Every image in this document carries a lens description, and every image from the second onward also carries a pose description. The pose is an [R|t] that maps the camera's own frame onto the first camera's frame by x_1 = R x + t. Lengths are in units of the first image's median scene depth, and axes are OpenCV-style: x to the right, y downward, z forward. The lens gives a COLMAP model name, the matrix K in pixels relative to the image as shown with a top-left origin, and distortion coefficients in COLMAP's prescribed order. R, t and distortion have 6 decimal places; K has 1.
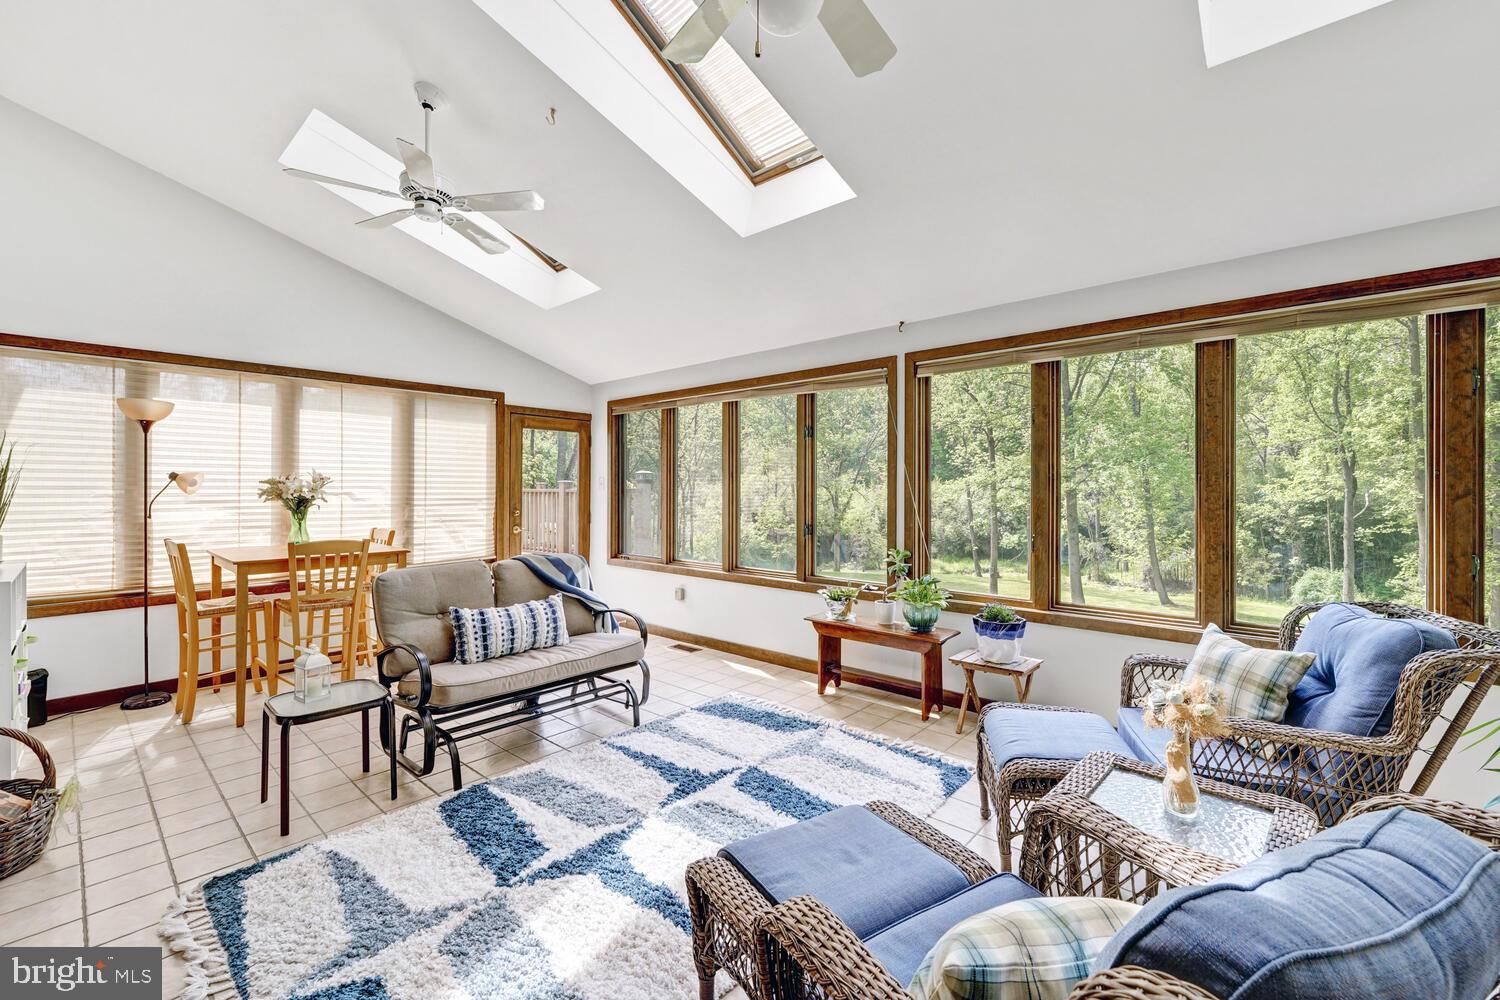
lens RADIAL K [[619.0, 0, 741.0], [0, 619.0, 488.0], [0, 0, 1]] dist [0.000787, -0.000430]
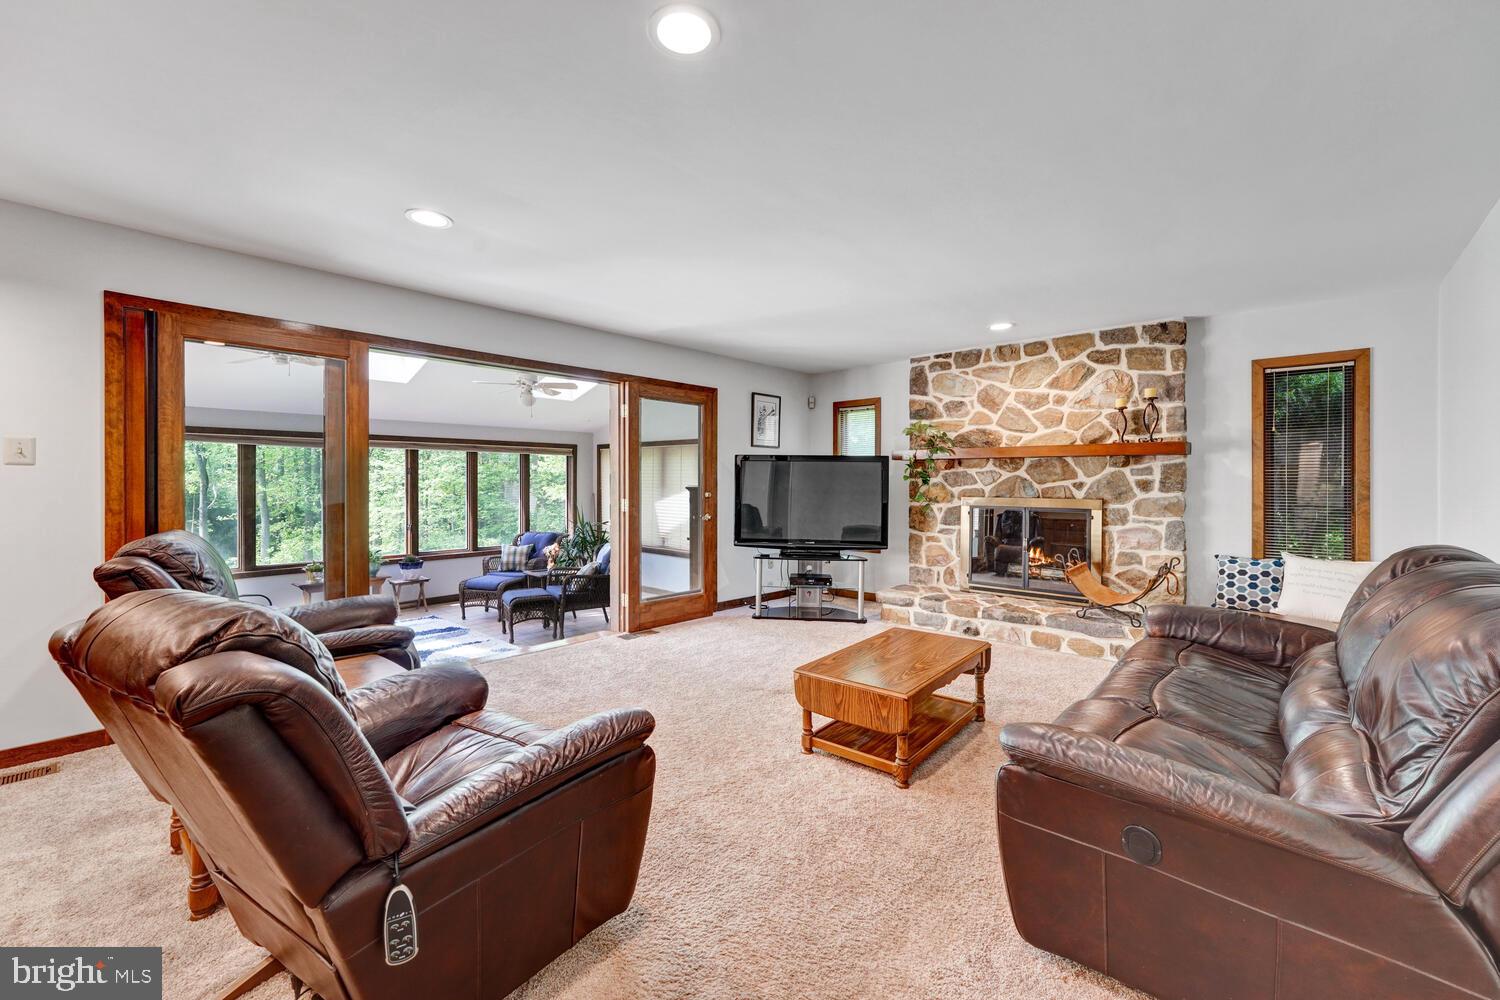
lens RADIAL K [[619.0, 0, 745.6], [0, 619.0, 480.9], [0, 0, 1]] dist [0.000787, -0.000430]
pose [[0.008296, -0.001975, 0.999964, -1.540845], [-0.002769, 0.999994, 0.001998, -0.079520], [-0.999962, -0.002786, 0.008290, -0.209278]]
